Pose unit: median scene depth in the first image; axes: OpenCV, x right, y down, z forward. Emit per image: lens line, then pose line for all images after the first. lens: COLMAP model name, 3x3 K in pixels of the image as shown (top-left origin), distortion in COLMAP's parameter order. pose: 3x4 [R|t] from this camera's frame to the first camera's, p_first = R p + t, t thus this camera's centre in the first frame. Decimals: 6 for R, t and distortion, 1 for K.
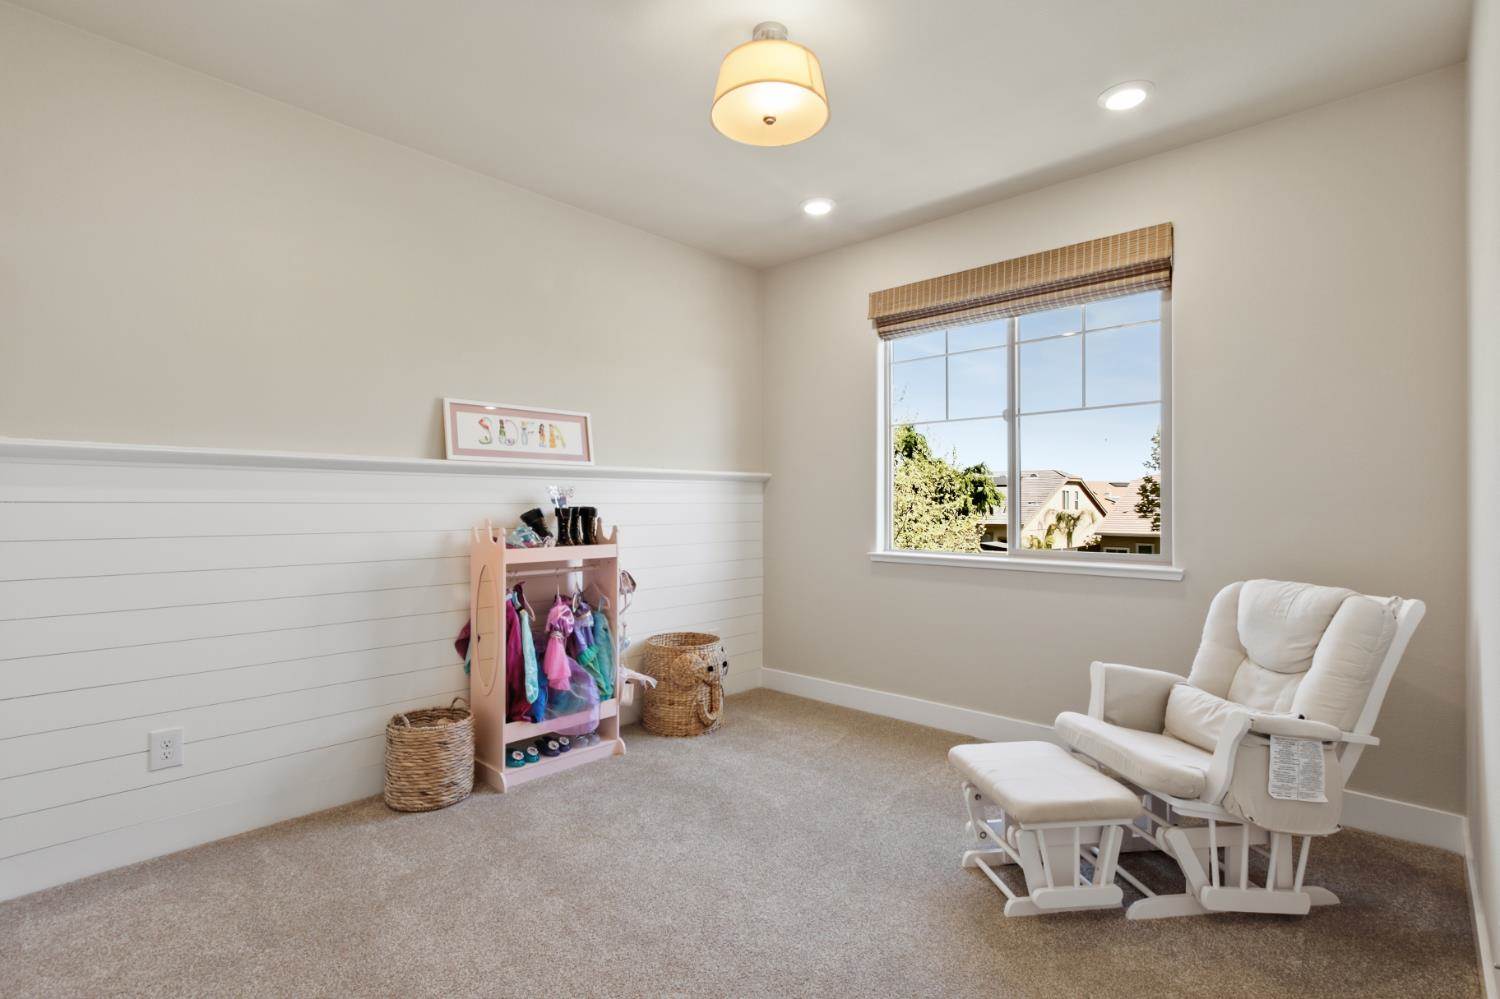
lens RADIAL K [[707.3, 0, 745.6], [0, 707.3, 506.1], [0, 0, 1]] dist [0.003742, 0.000290]
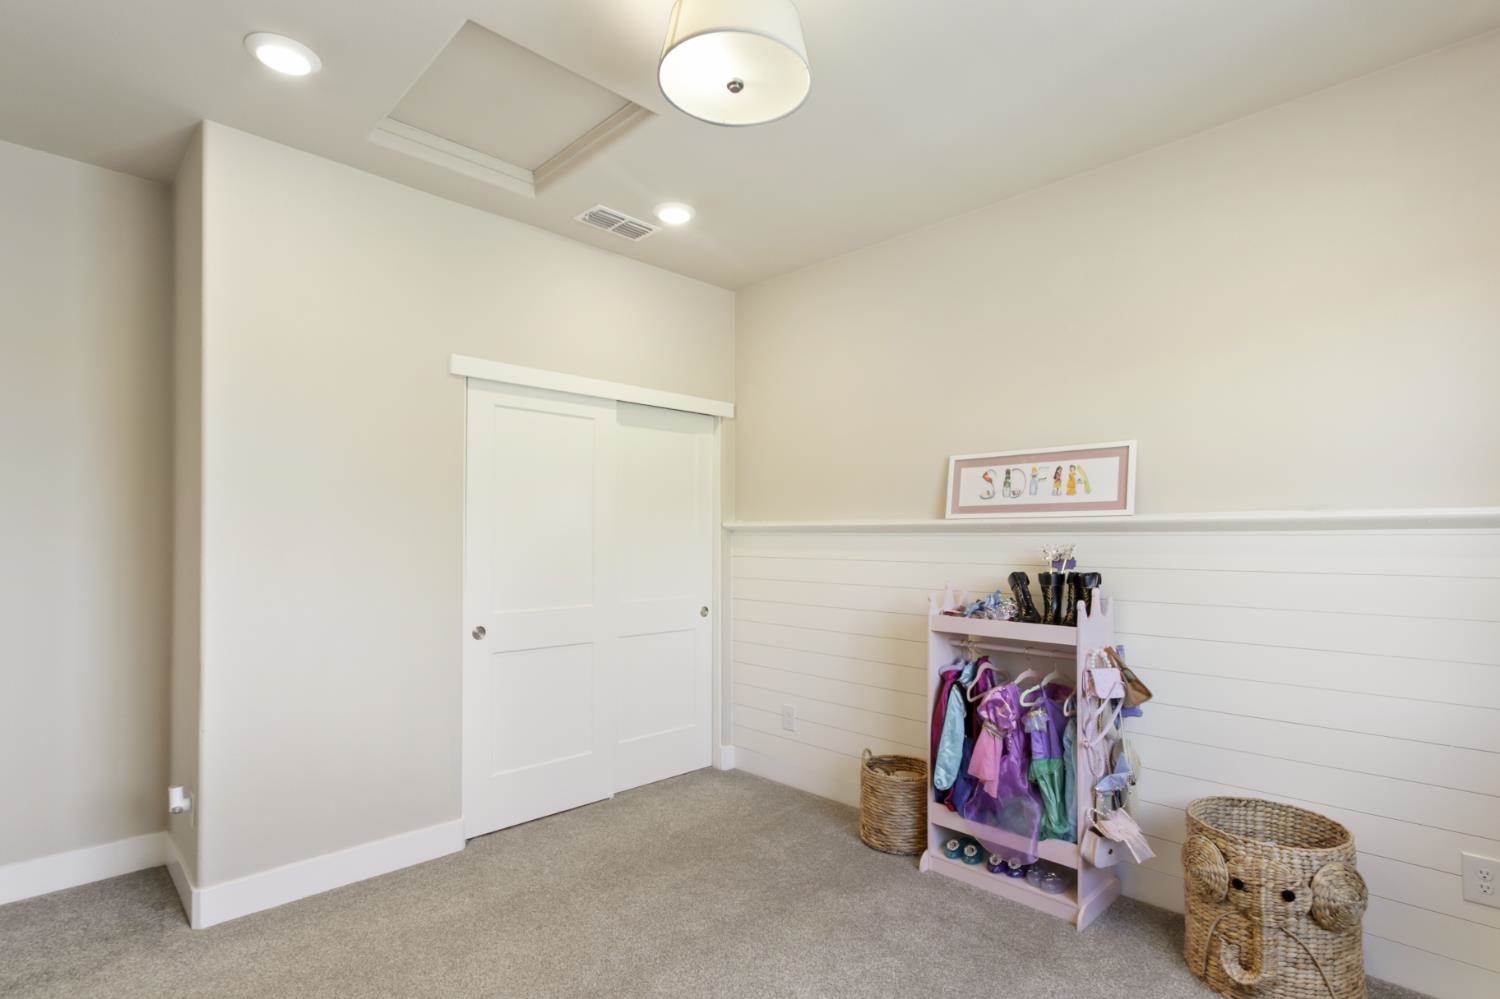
lens RADIAL K [[712.4, 0, 752.8], [0, 712.4, 535.1], [0, 0, 1]] dist [0.001194, 0.000251]
pose [[-0.013975, -0.003462, -0.999896, 0.547248], [-0.004670, 0.999983, -0.003397, -0.035850], [0.999891, 0.004622, -0.013991, 0.696548]]
